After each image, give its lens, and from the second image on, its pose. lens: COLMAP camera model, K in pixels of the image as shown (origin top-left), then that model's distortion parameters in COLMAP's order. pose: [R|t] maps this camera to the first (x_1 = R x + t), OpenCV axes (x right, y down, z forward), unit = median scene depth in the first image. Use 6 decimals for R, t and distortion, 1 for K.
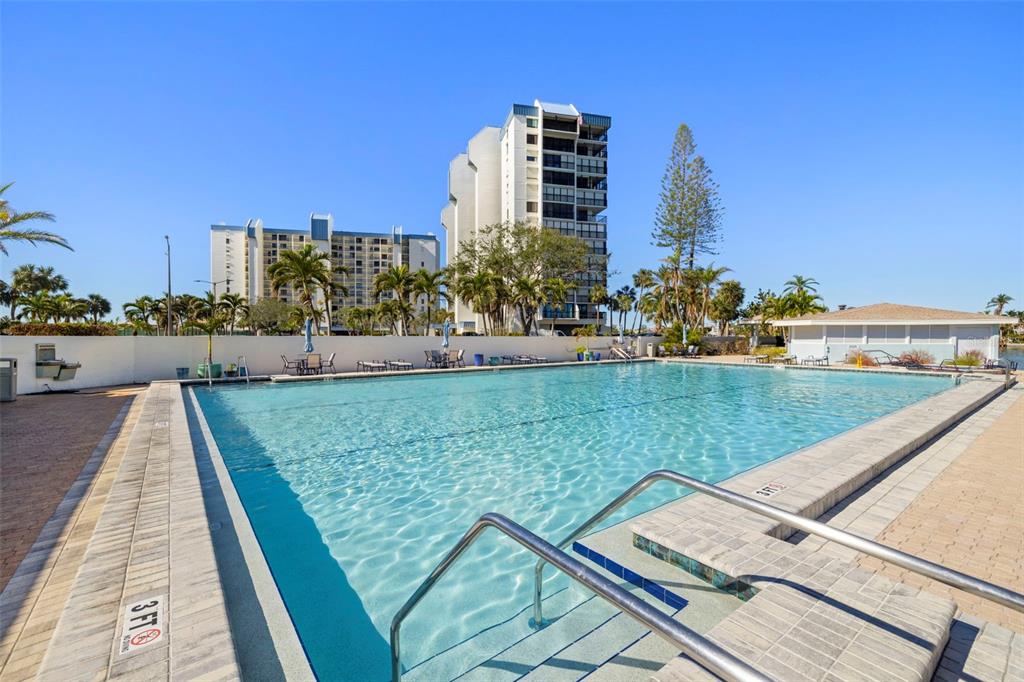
lens RADIAL K [[429.8, 0, 511.6], [0, 429.8, 338.5], [0, 0, 1]] dist [-0.001042, 0.000378]
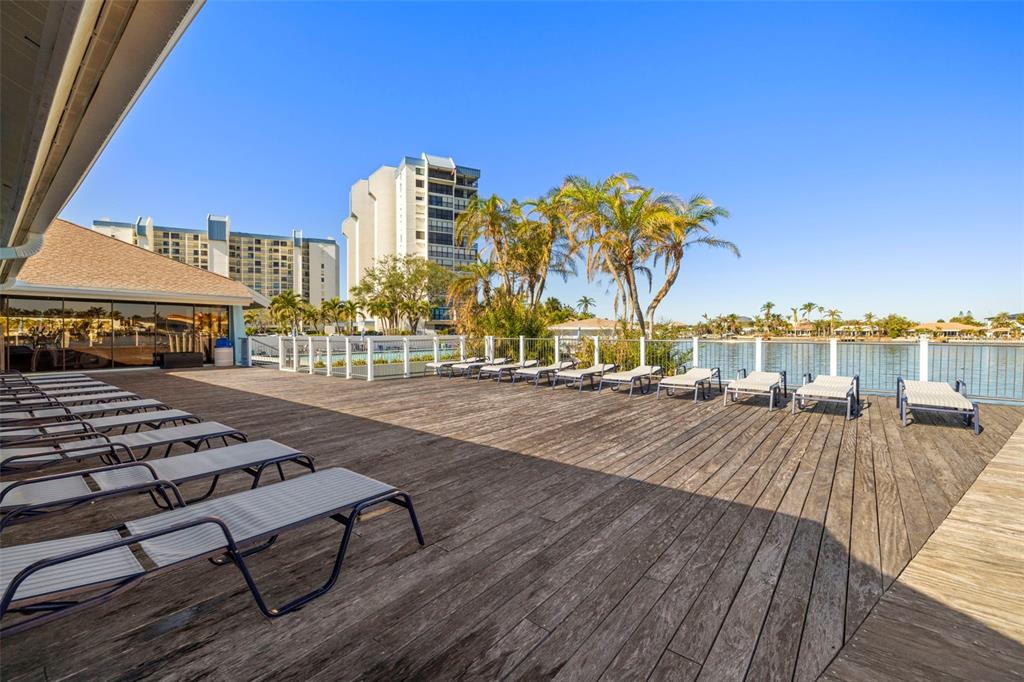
lens RADIAL K [[429.8, 0, 508.5], [0, 429.8, 336.5], [0, 0, 1]] dist [-0.001042, 0.000378]
pose [[0.975215, -0.004218, 0.221220, 0.018857], [0.002719, 0.999971, 0.007080, -0.004993], [-0.221243, -0.006303, 0.975198, -0.337034]]
